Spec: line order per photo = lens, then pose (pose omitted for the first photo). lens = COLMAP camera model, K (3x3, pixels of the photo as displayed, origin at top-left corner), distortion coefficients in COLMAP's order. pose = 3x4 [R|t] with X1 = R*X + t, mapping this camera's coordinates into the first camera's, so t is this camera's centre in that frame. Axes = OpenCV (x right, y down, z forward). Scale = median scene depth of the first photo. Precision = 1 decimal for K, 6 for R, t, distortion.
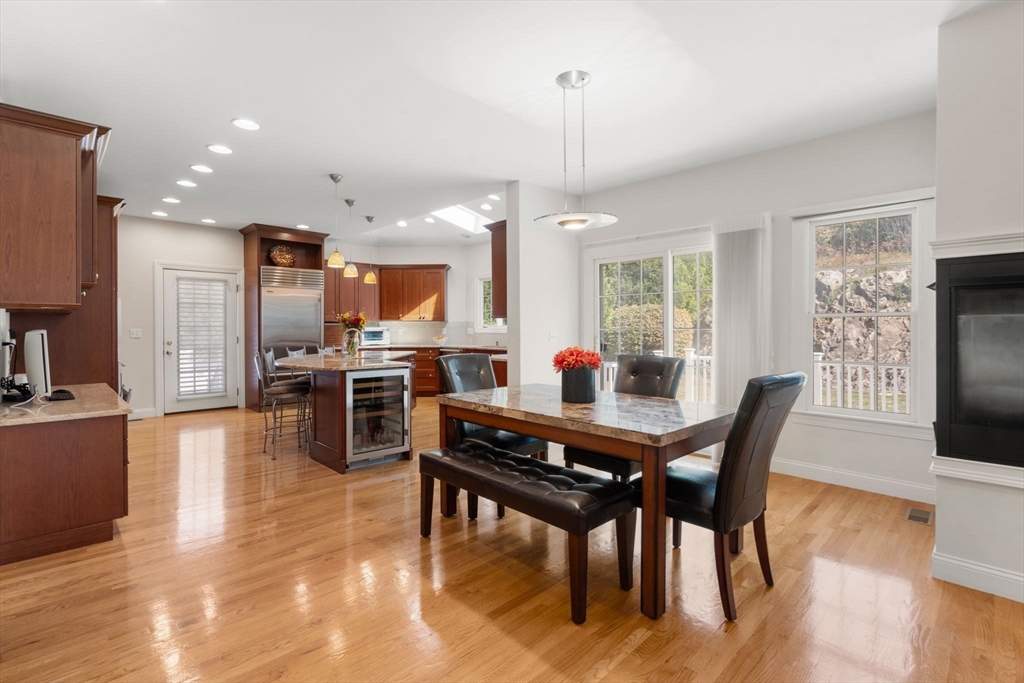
lens RADIAL K [[471.1, 0, 512.8], [0, 471.1, 333.0], [0, 0, 1]] dist [-0.004057, -0.000921]
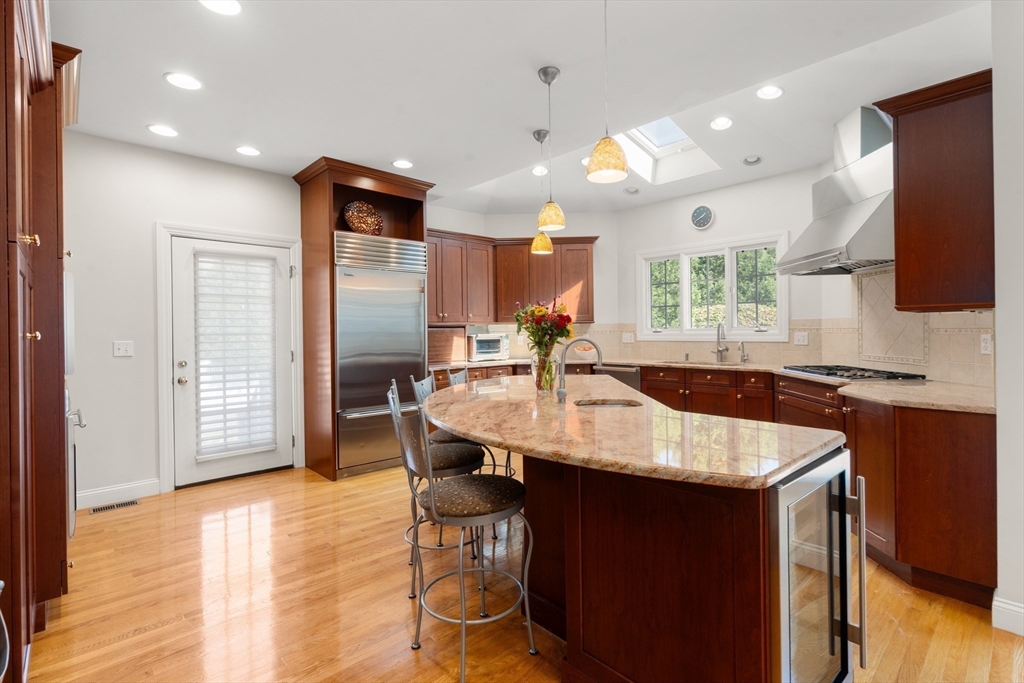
lens RADIAL K [[474.7, 0, 506.2], [0, 474.7, 336.1], [0, 0, 1]] dist [-0.003757, 0.000136]
pose [[0.999411, -0.008978, -0.033109, -0.290666], [0.008886, 0.999956, -0.002946, -0.007264], [0.033134, 0.002650, 0.999447, 0.399474]]
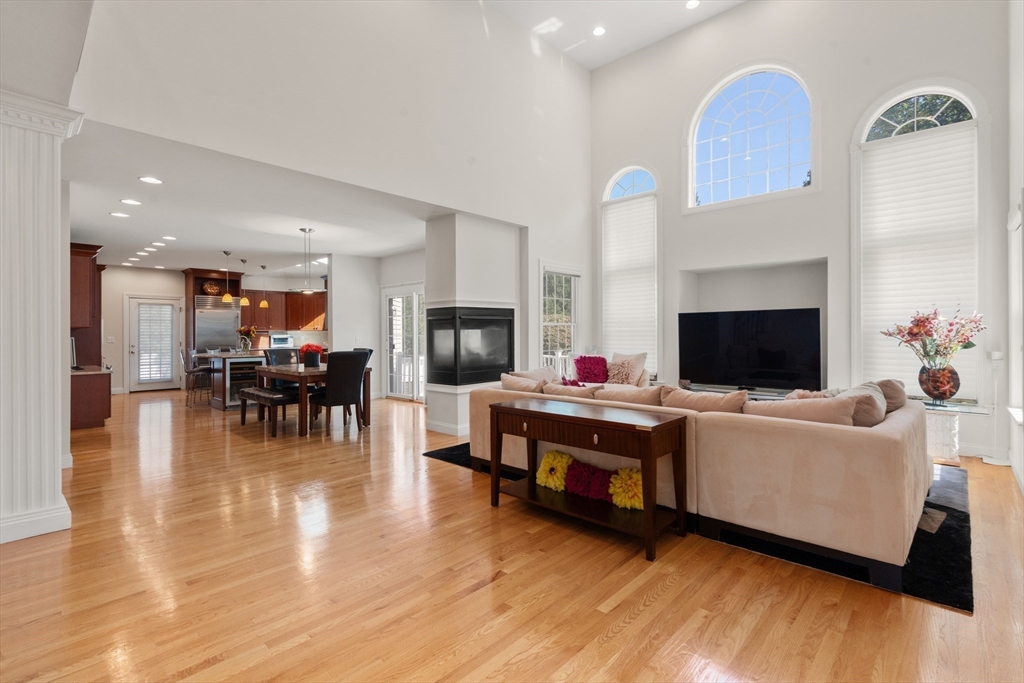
lens RADIAL K [[474.7, 0, 517.9], [0, 474.7, 335.3], [0, 0, 1]] dist [-0.003757, 0.000136]
pose [[0.999033, -0.003691, 0.043801, 0.428101], [0.004106, 0.999947, -0.009389, 0.005703], [-0.043764, 0.009560, 0.998996, -0.562643]]
